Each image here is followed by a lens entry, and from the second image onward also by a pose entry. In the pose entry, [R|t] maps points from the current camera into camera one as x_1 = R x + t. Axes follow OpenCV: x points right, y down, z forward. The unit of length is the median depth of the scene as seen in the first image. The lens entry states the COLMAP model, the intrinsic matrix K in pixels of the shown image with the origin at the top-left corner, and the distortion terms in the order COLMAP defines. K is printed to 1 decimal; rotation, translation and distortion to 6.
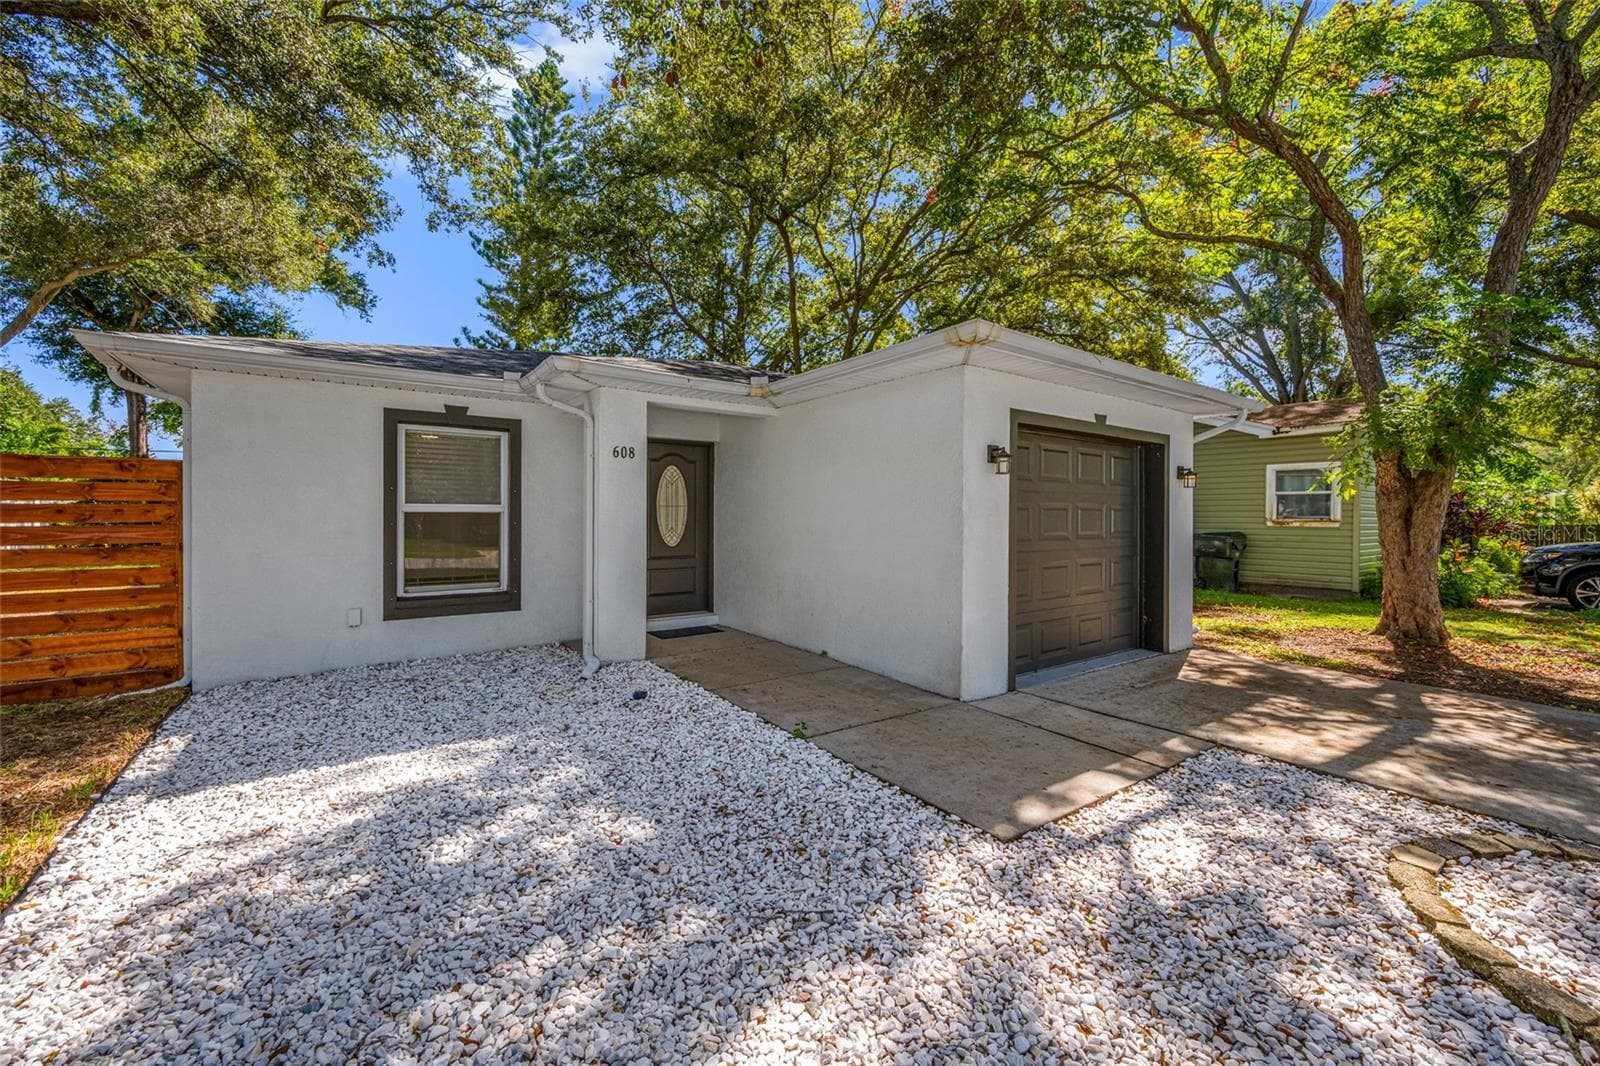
lens RADIAL K [[641.1, 0, 794.0], [0, 641.1, 529.6], [0, 0, 1]] dist [-0.000293, 0.000230]
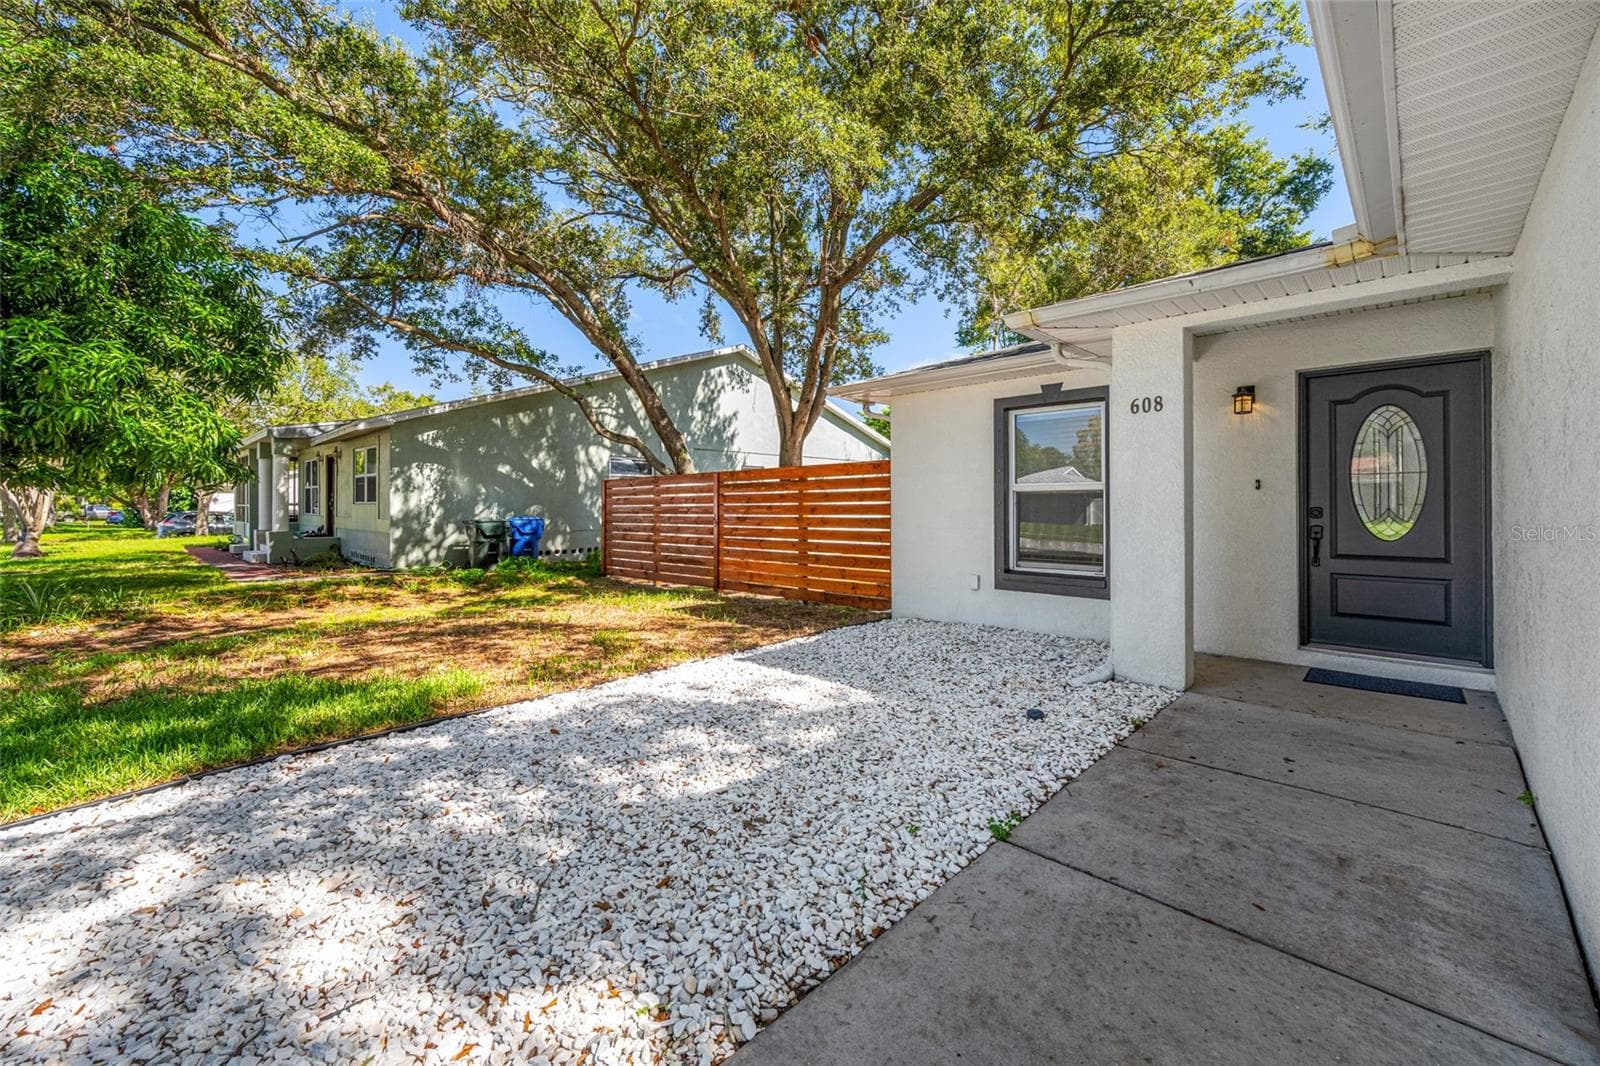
lens RADIAL K [[641.1, 0, 829.8], [0, 641.1, 512.6], [0, 0, 1]] dist [-0.000293, 0.000230]
pose [[0.193904, 0.006803, -0.980997, 0.340690], [-0.017788, 0.999836, 0.003418, 0.008031], [0.980859, 0.016787, 0.193994, 0.417384]]
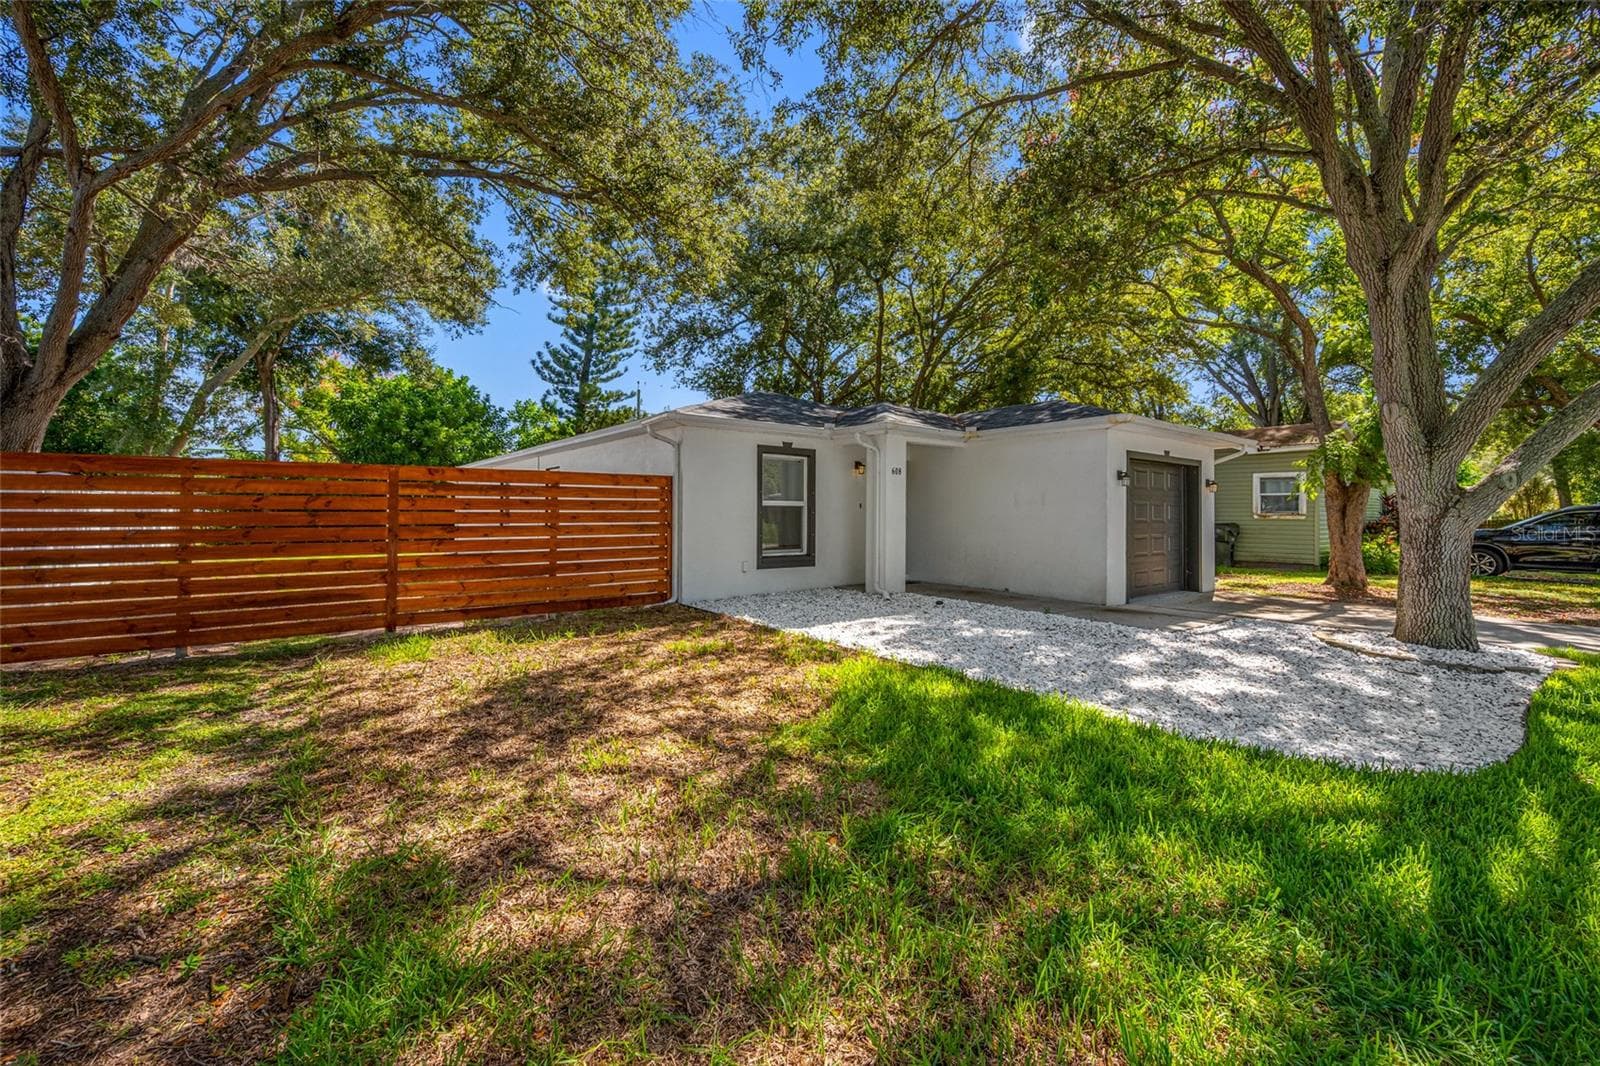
lens RADIAL K [[641.1, 0, 806.0], [0, 641.1, 516.2], [0, 0, 1]] dist [-0.000293, 0.000230]
pose [[0.999357, 0.002476, 0.035757, -0.479215], [-0.001896, 0.999866, -0.016244, 0.023656], [-0.035792, 0.016165, 0.999228, -0.595538]]
